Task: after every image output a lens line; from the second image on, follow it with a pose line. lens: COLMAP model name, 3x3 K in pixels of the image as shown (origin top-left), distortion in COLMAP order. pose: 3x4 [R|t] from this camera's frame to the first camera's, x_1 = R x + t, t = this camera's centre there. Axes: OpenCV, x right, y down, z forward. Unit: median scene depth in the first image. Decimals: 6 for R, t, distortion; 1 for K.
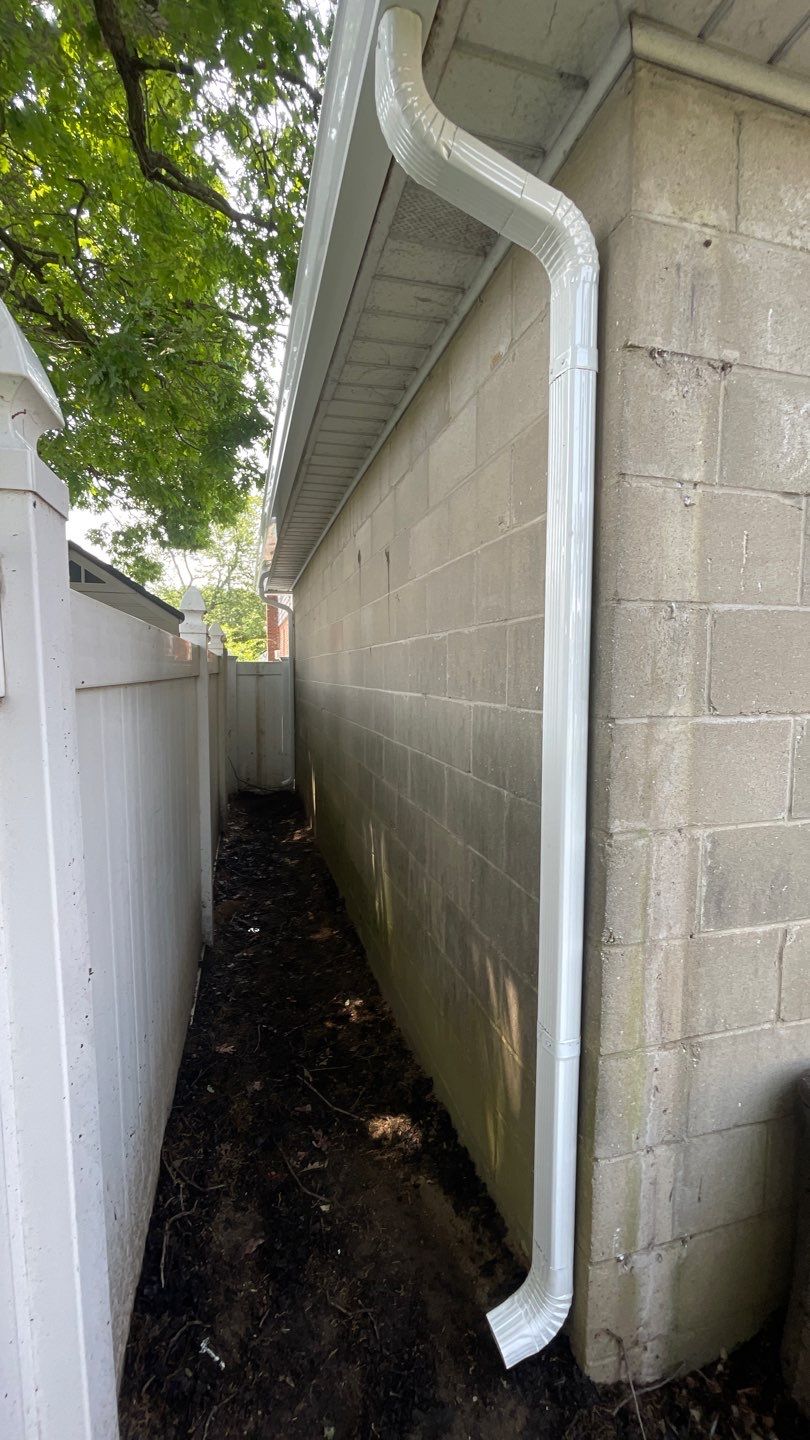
lens RADIAL K [[571.7, 0, 401.9], [0, 571.7, 723.2], [0, 0, 1]] dist [0.012003, -0.000032]
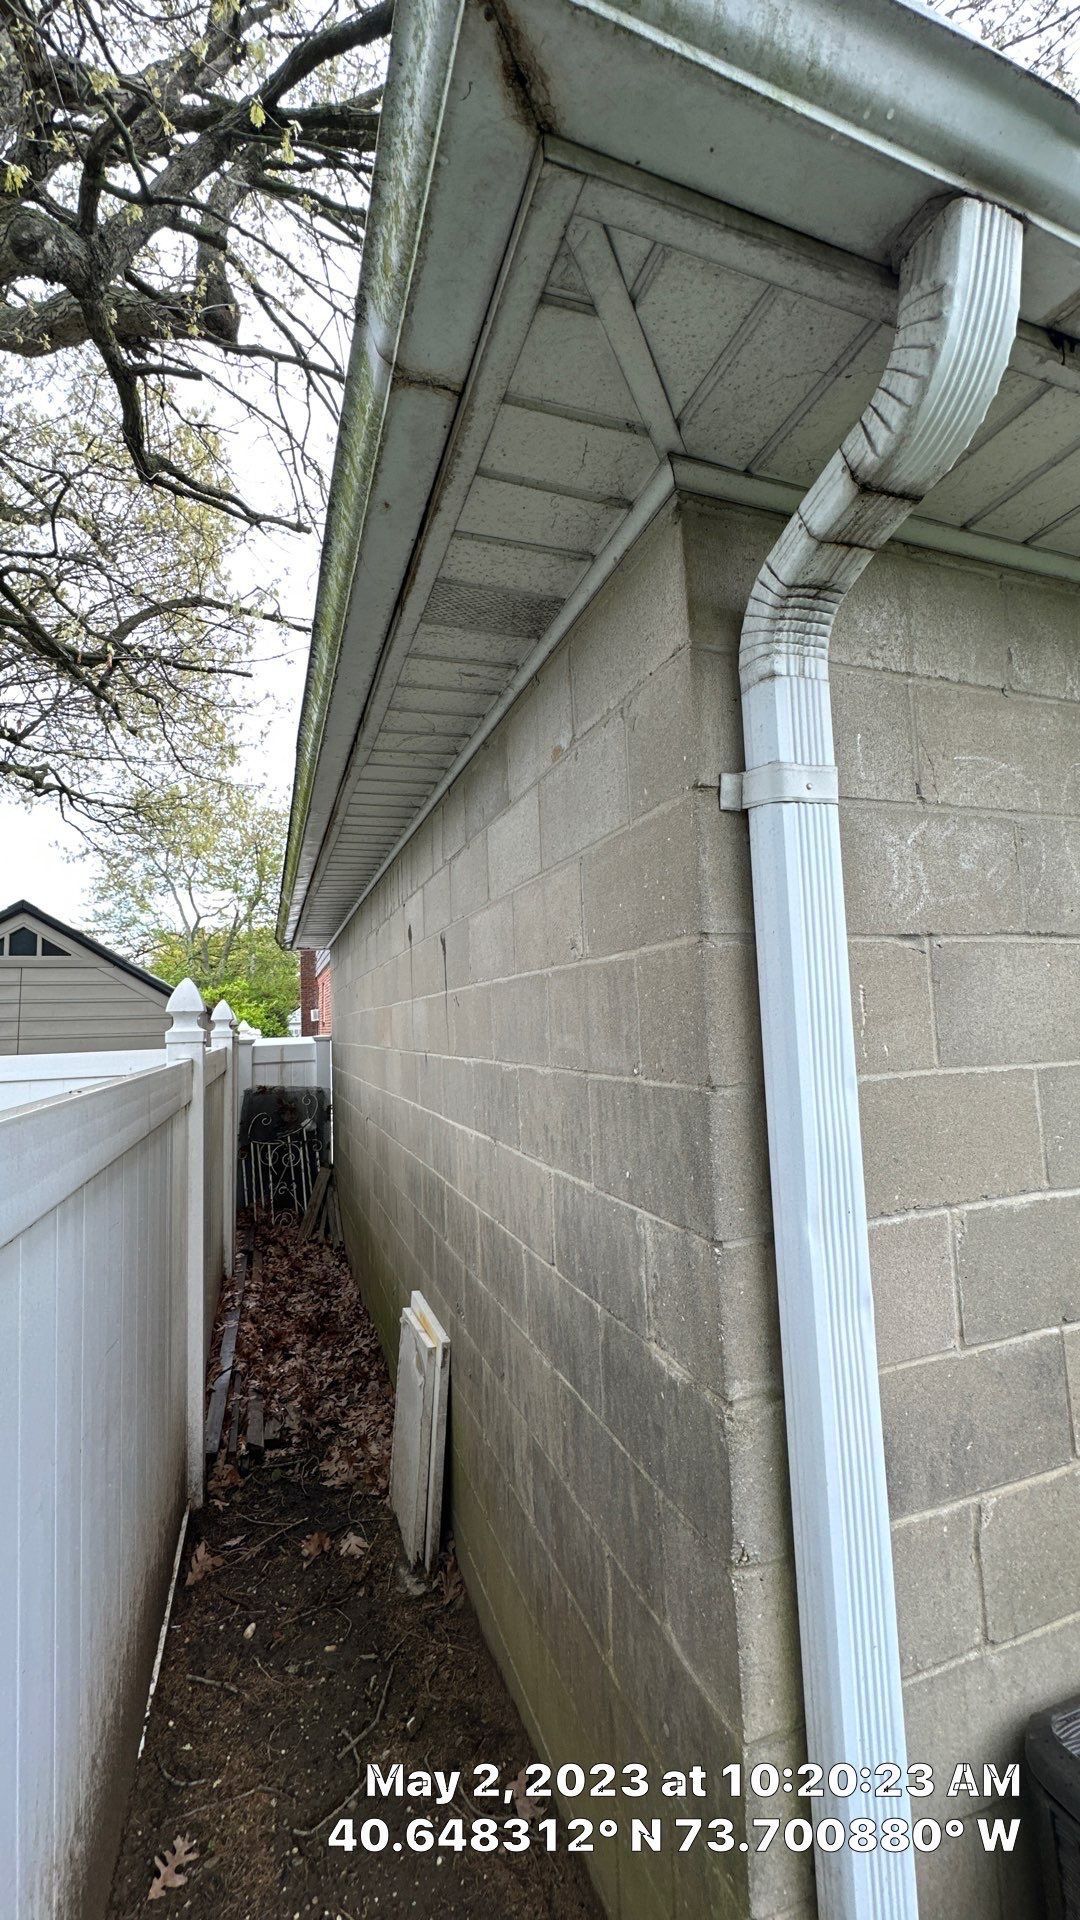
lens RADIAL K [[762.3, 0, 537.4], [0, 762.3, 966.1], [0, 0, 1]] dist [0.012003, -0.000032]
pose [[0.997032, -0.035625, 0.068246, 0.051272], [0.045599, 0.987532, -0.150671, -0.169597], [-0.062027, 0.153336, 0.986225, -0.036550]]
